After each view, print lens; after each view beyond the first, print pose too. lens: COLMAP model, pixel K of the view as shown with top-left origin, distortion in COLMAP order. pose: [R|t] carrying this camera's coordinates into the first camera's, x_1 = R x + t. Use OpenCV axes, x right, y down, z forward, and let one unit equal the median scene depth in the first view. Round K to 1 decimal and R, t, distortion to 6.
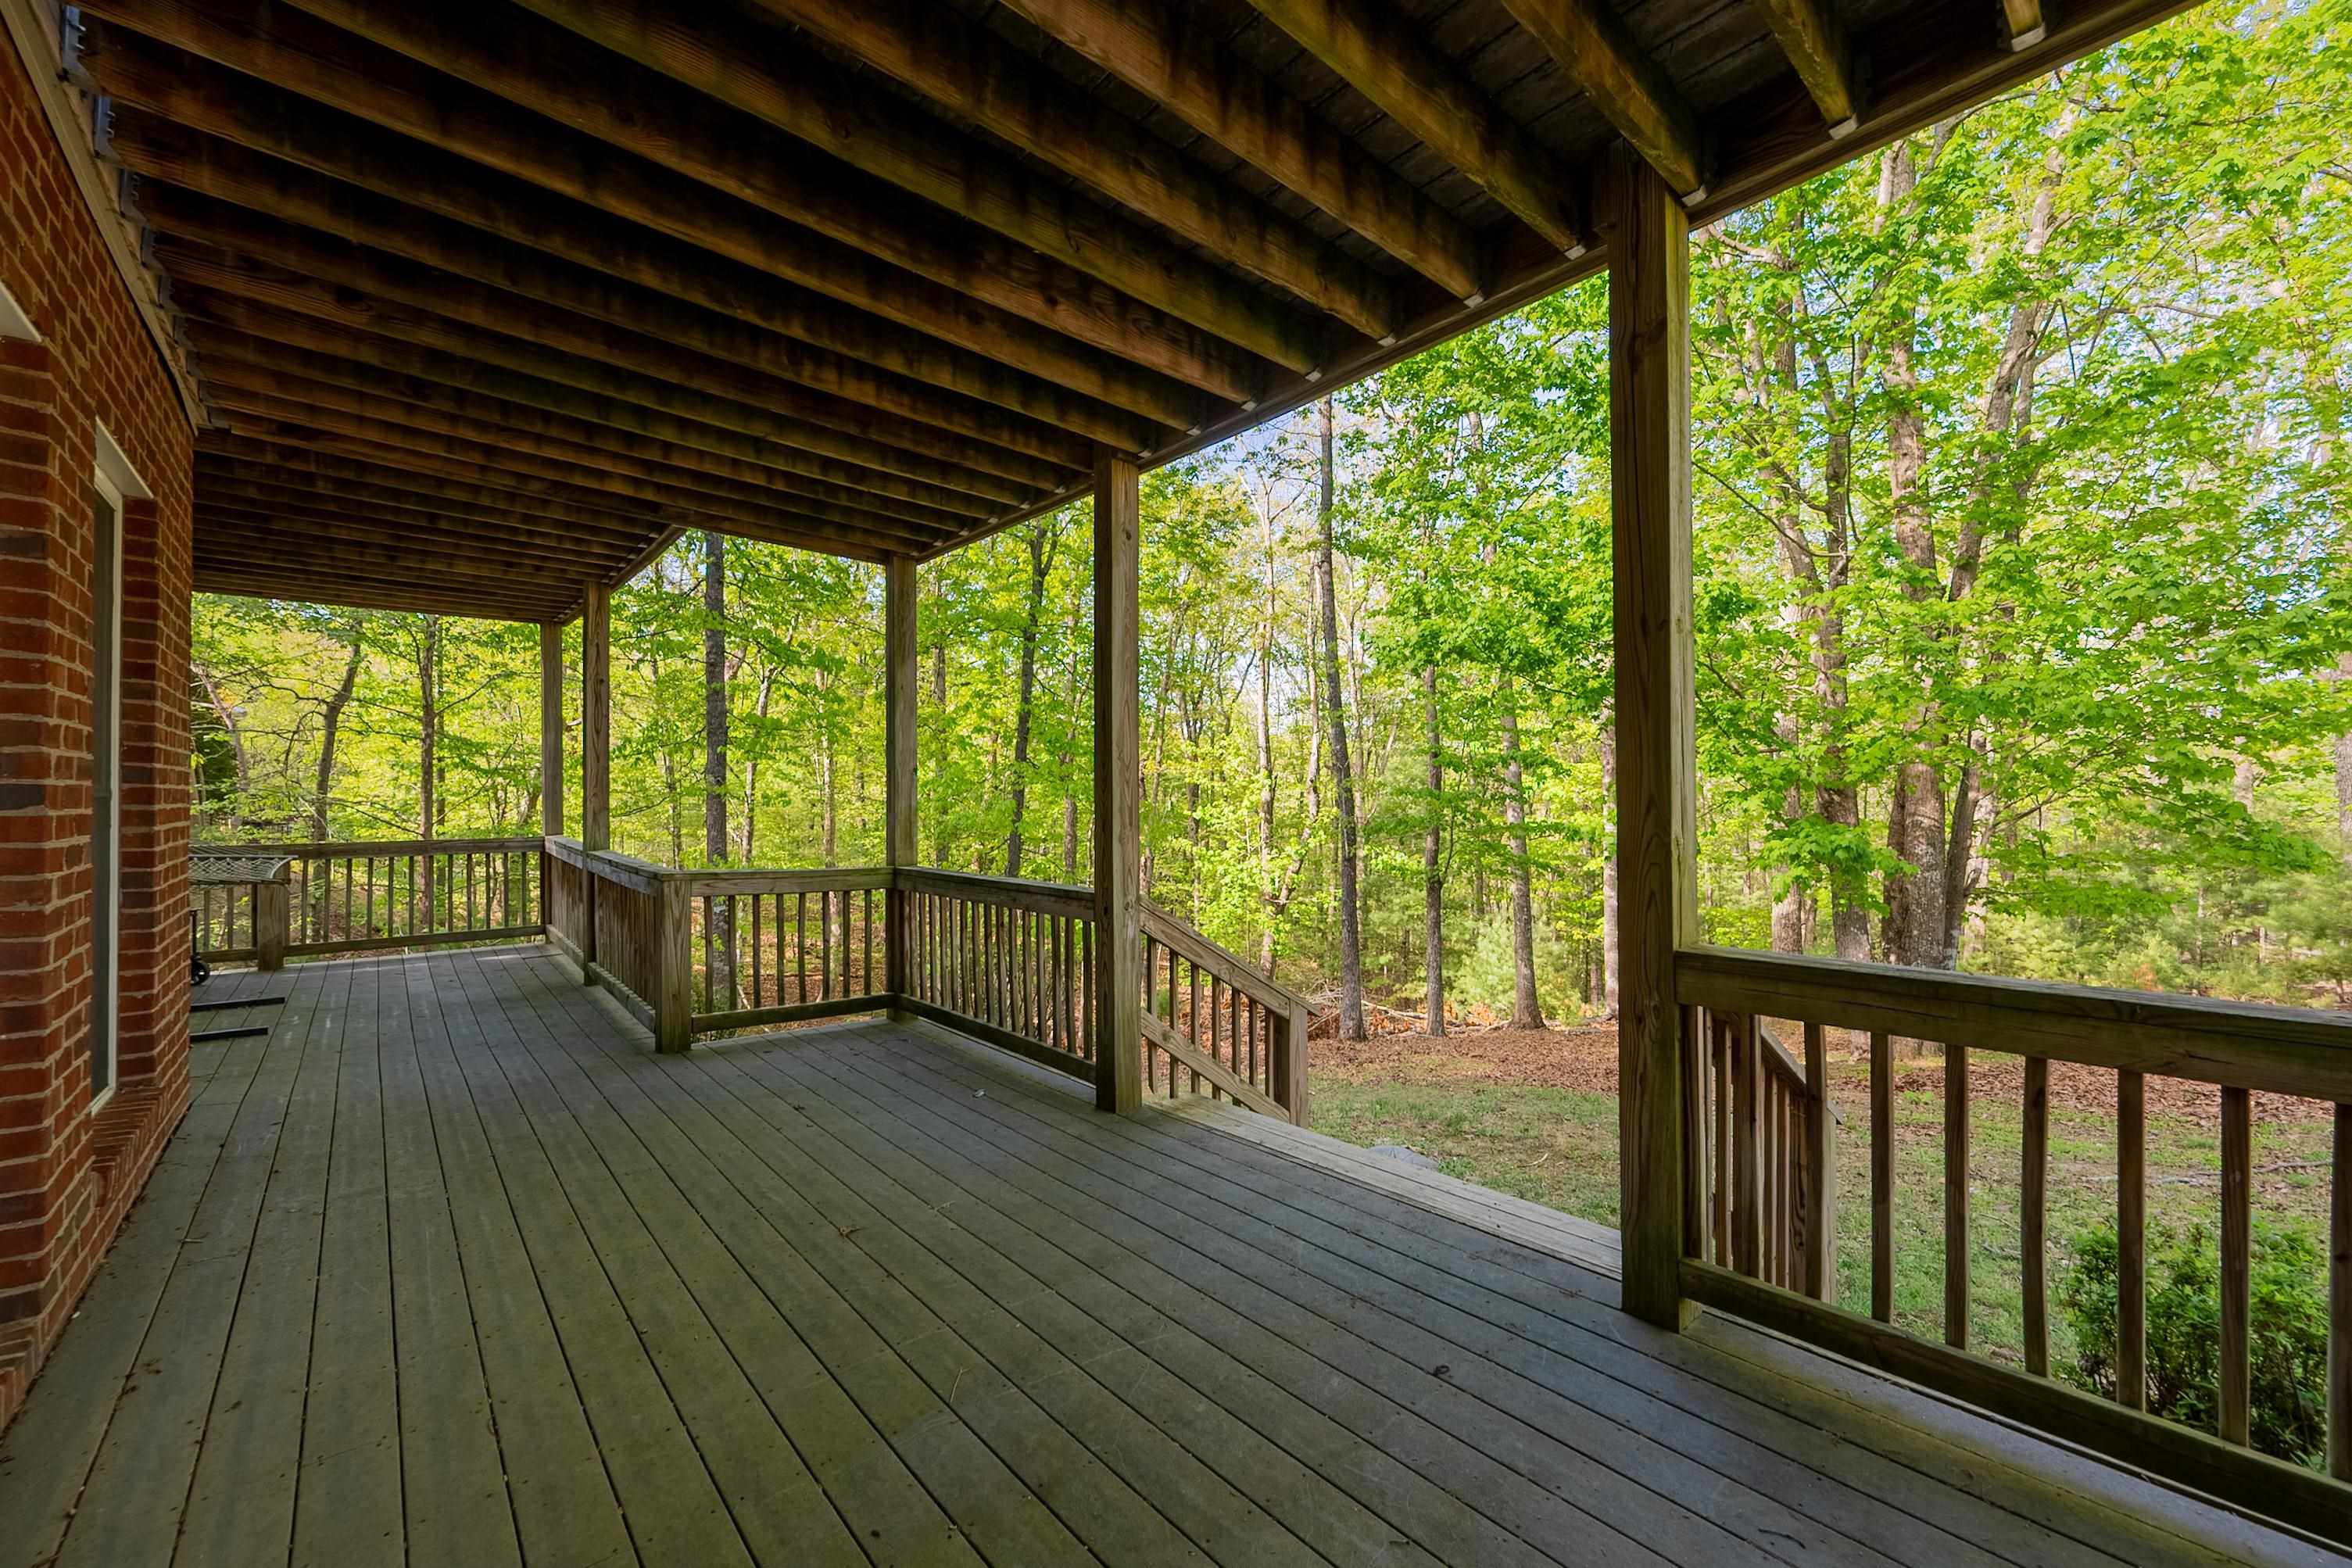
lens RADIAL K [[915.8, 0, 1183.2], [0, 915.8, 810.3], [0, 0, 1]] dist [0.001376, 0.000286]
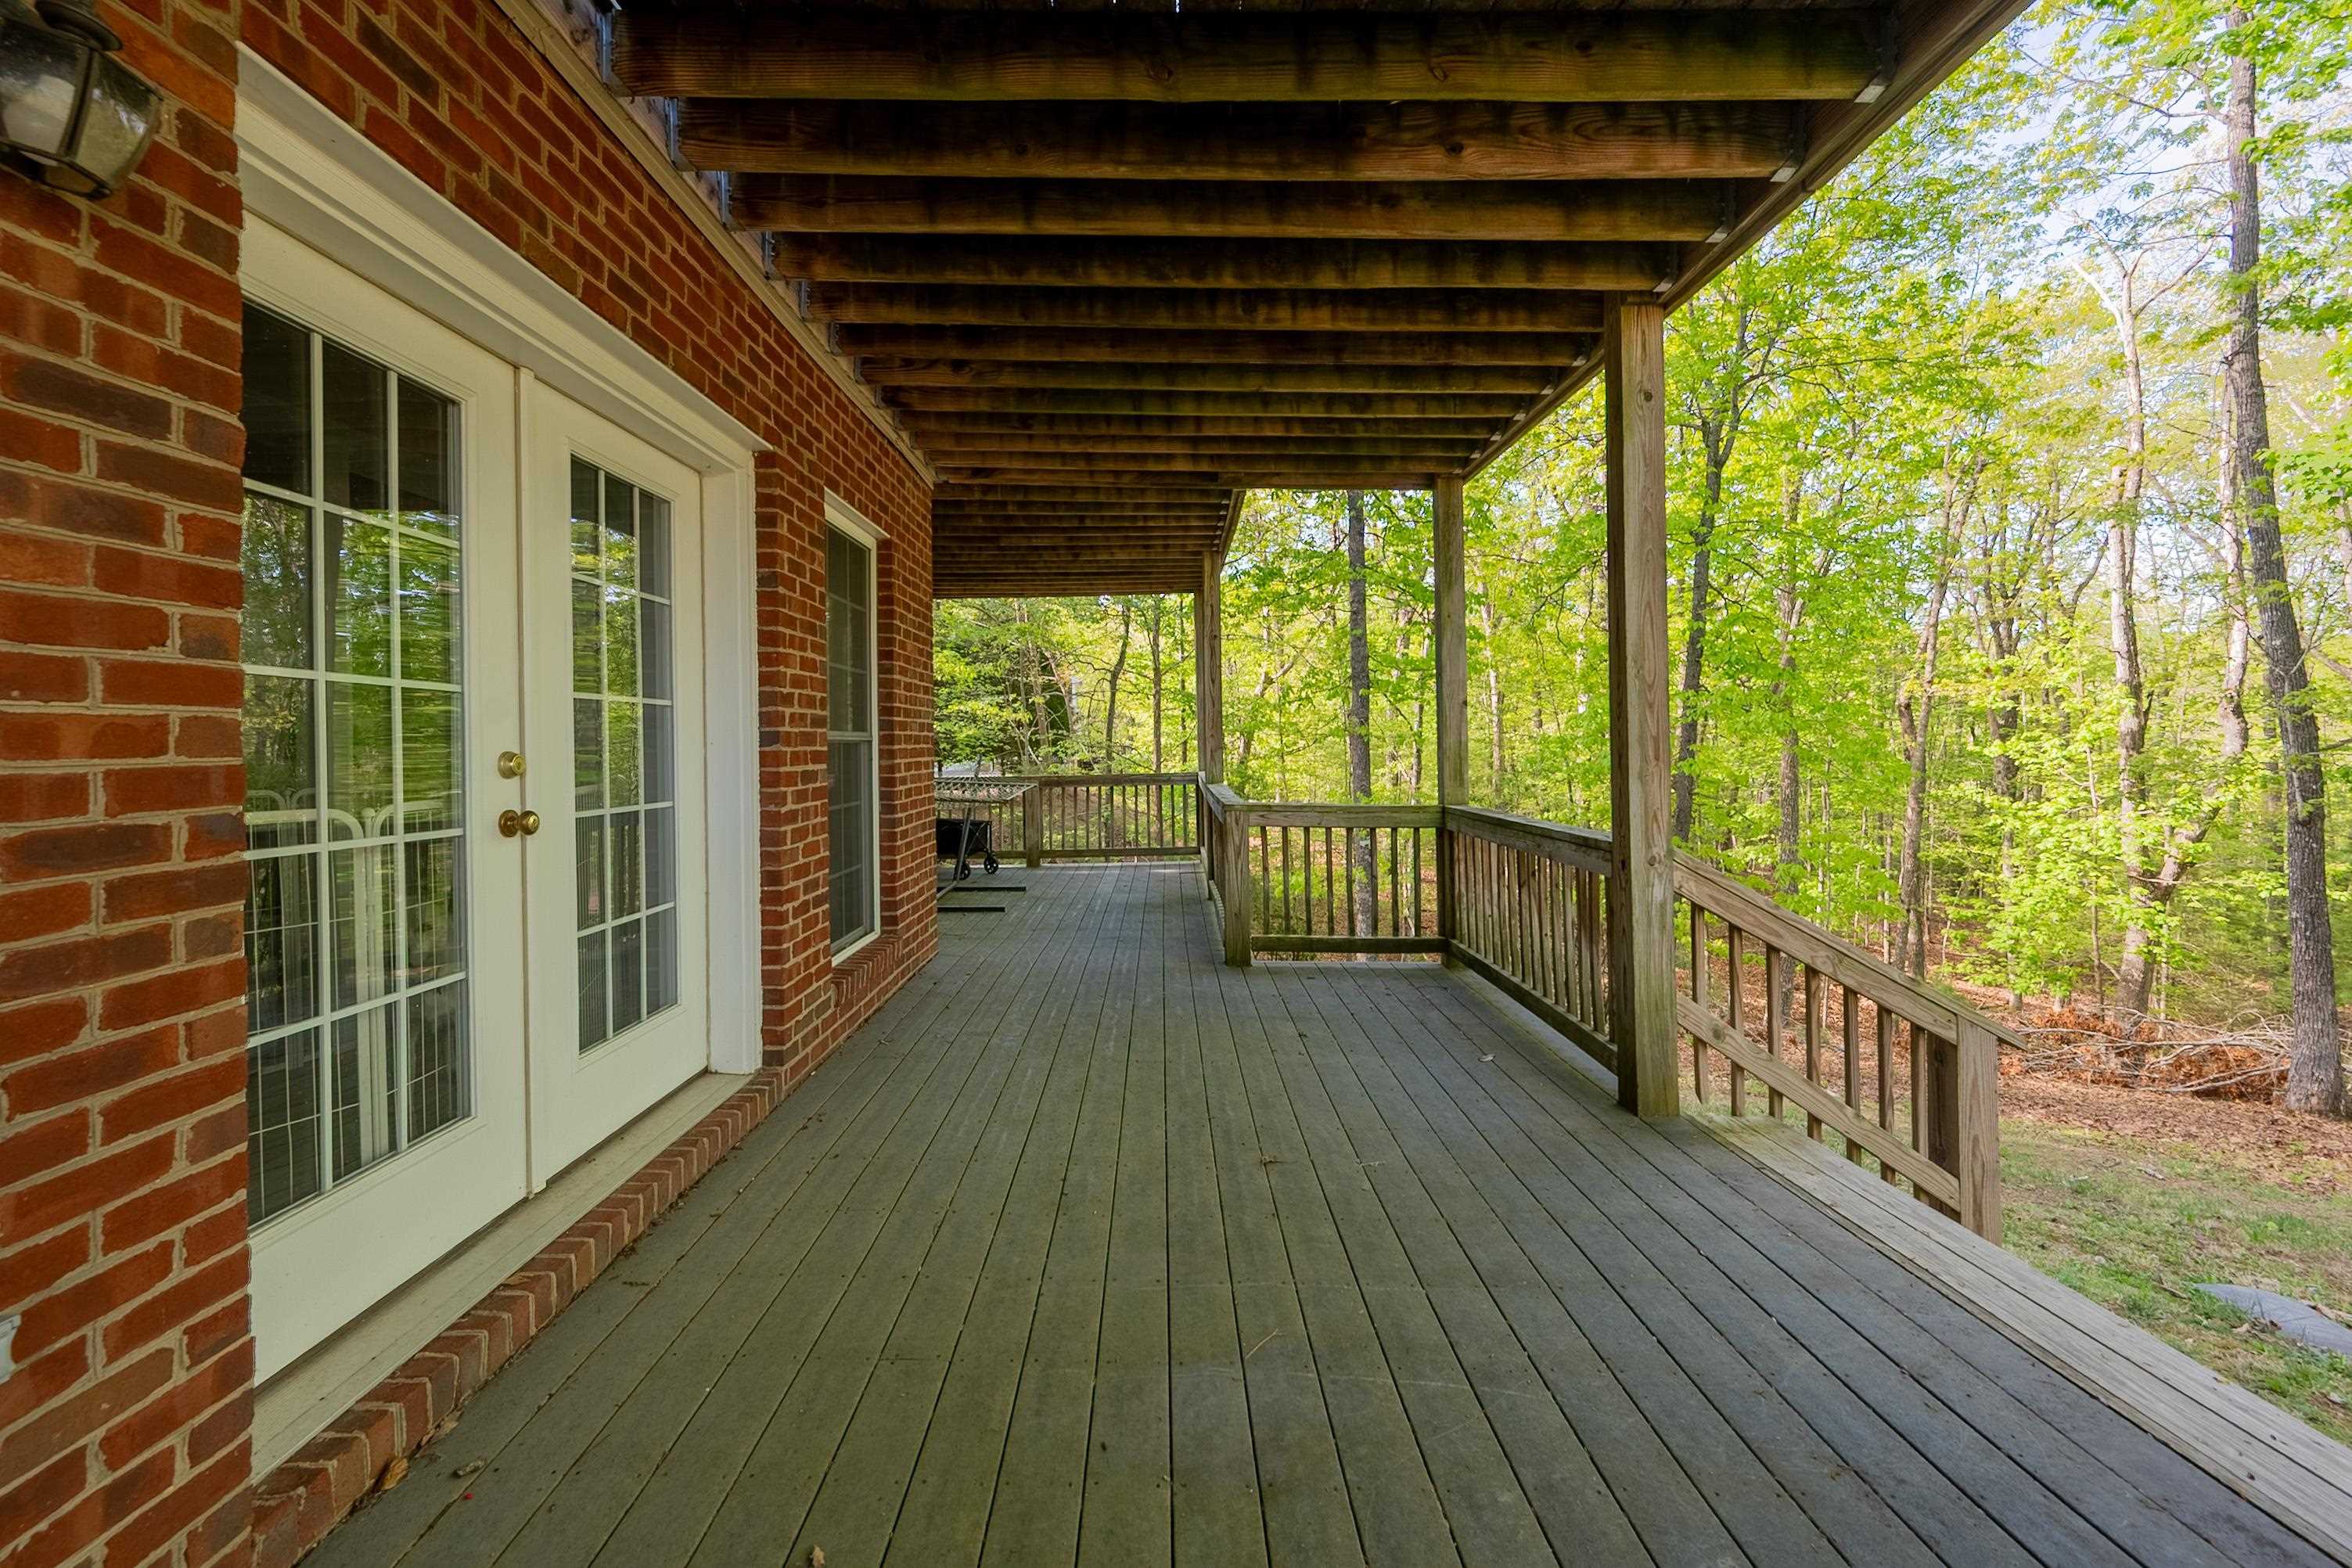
lens RADIAL K [[948.7, 0, 1174.5], [0, 948.7, 756.0], [0, 0, 1]] dist [0.006602, -0.002718]
pose [[0.759269, -0.003539, -0.650768, 0.164096], [0.007634, 0.999965, 0.003468, 0.007289], [0.650733, -0.007602, 0.759269, 0.100338]]
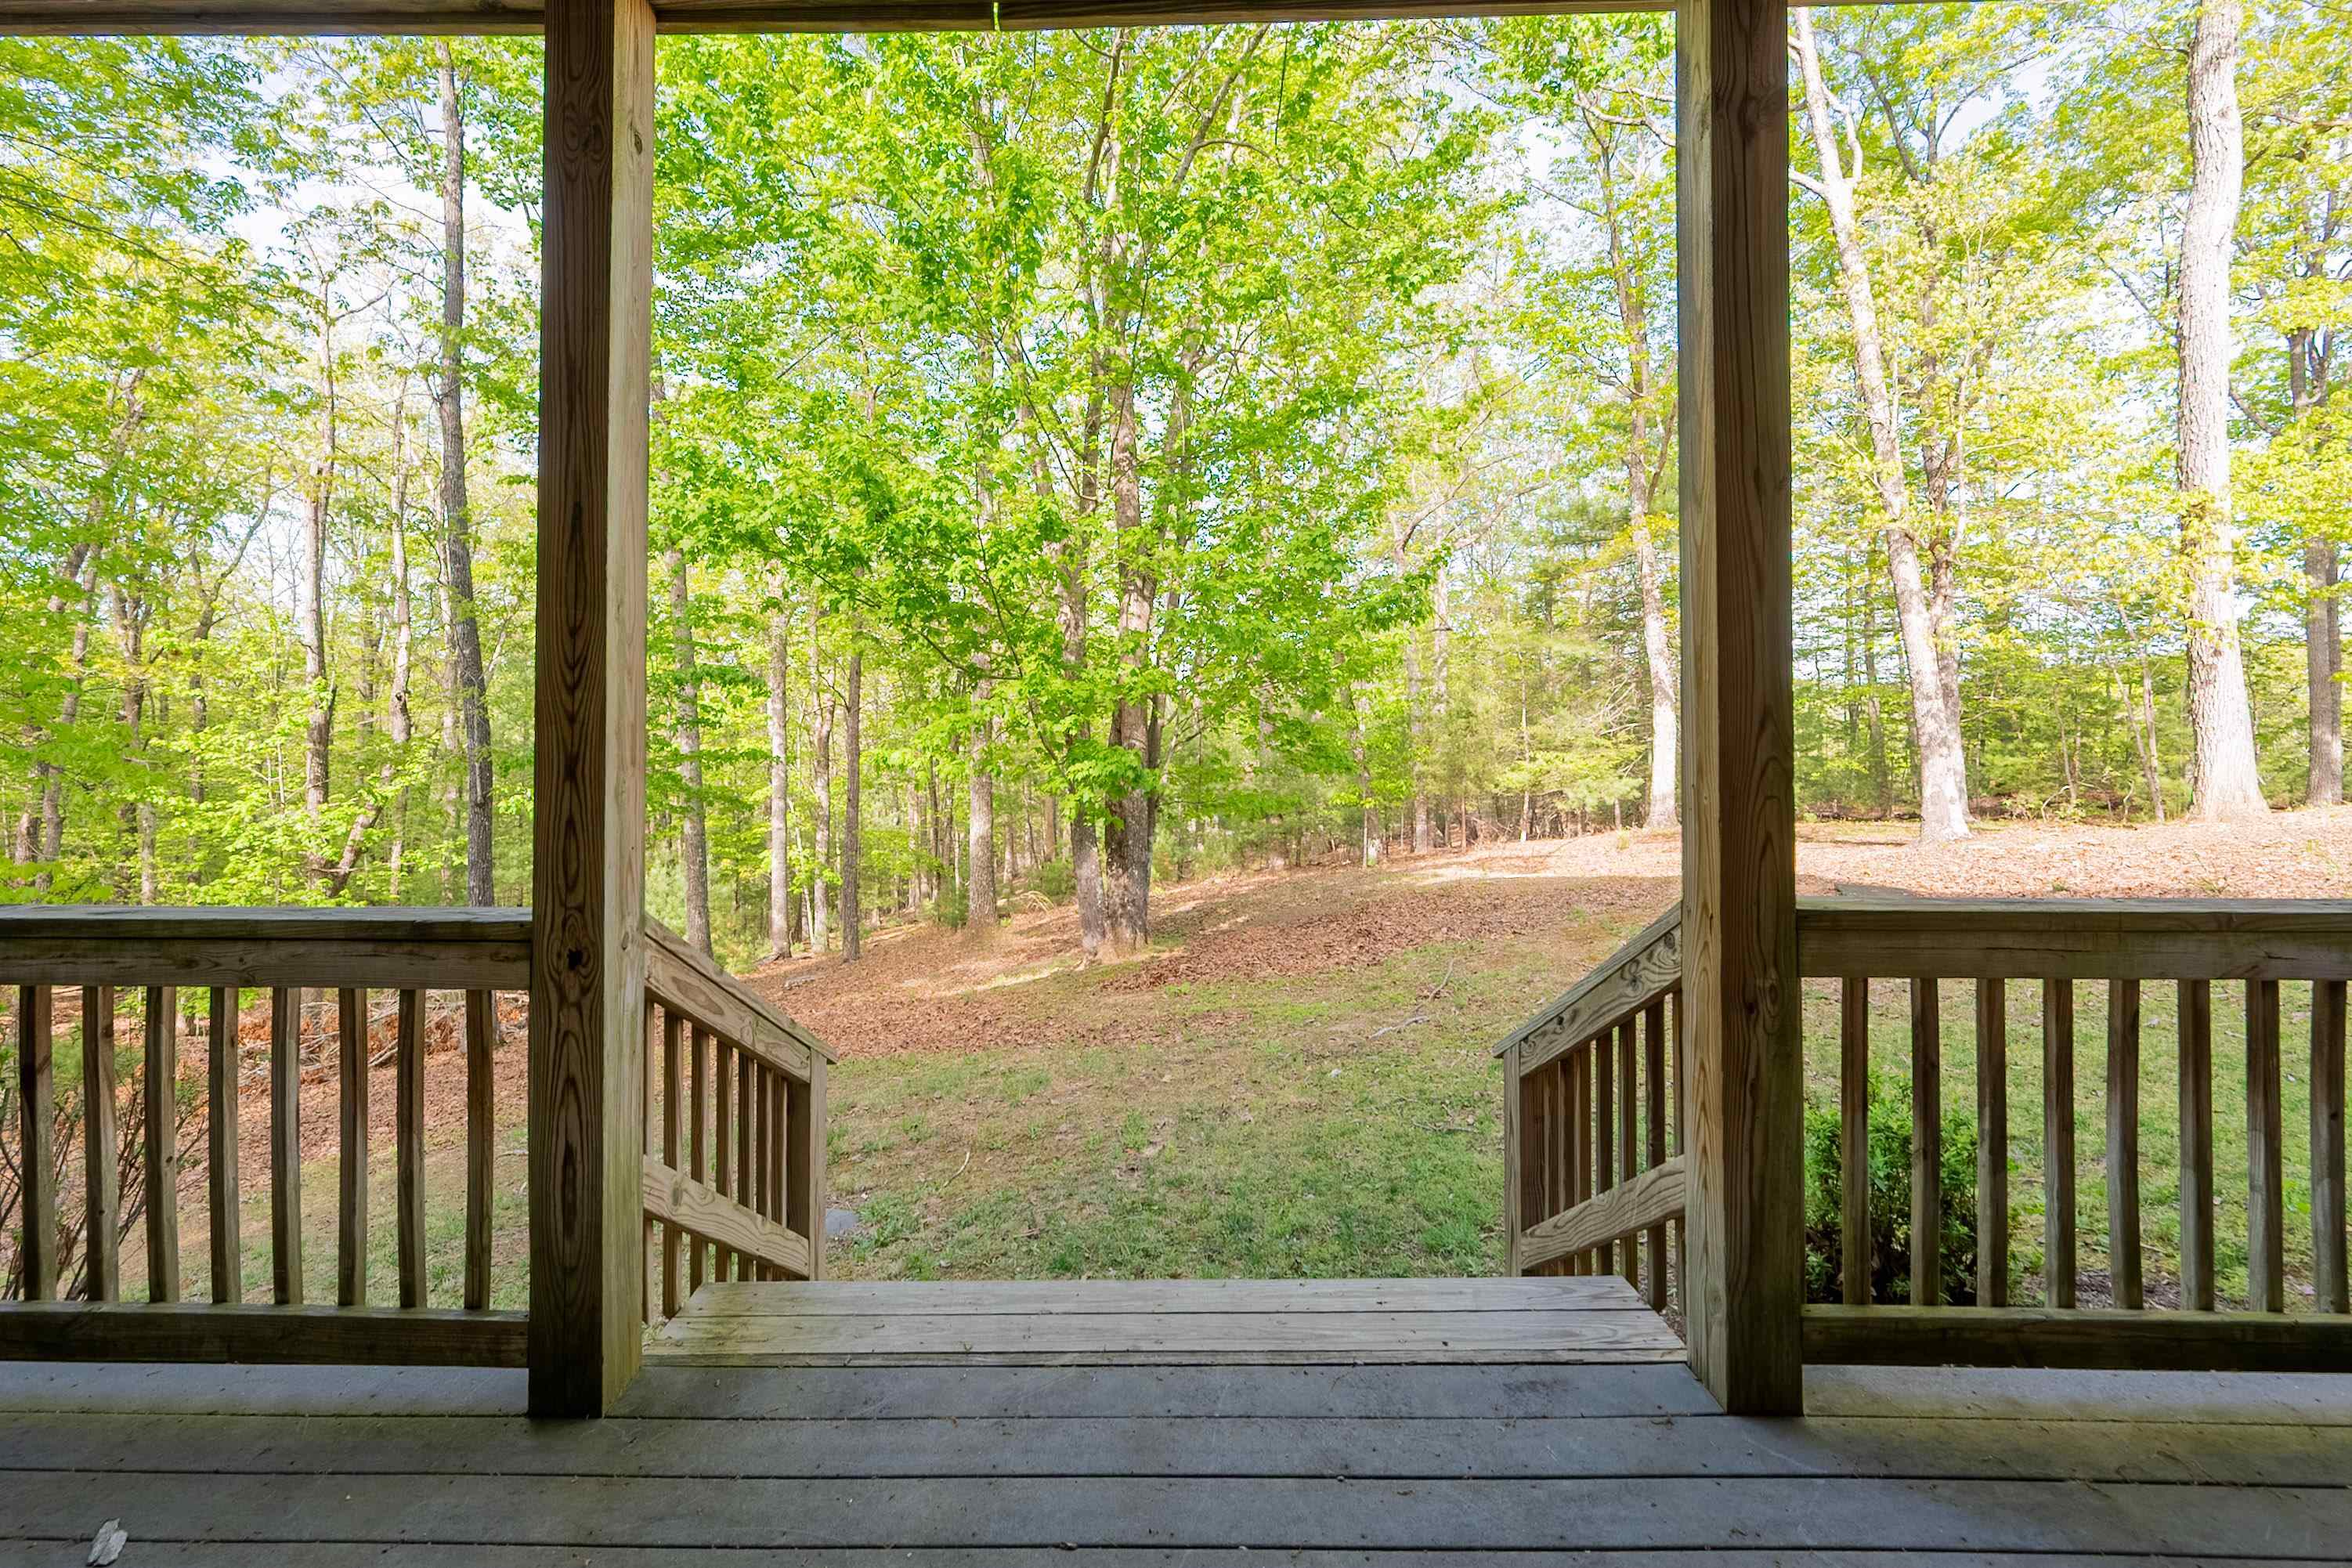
lens RADIAL K [[968.8, 0, 1165.1], [0, 968.8, 727.2], [0, 0, 1]] dist [0.000378, 0.000098]
pose [[0.673284, 0.007537, 0.739346, -0.238748], [0.001217, 0.999935, -0.011302, 0.004399], [-0.739383, 0.008509, 0.673231, 0.483460]]
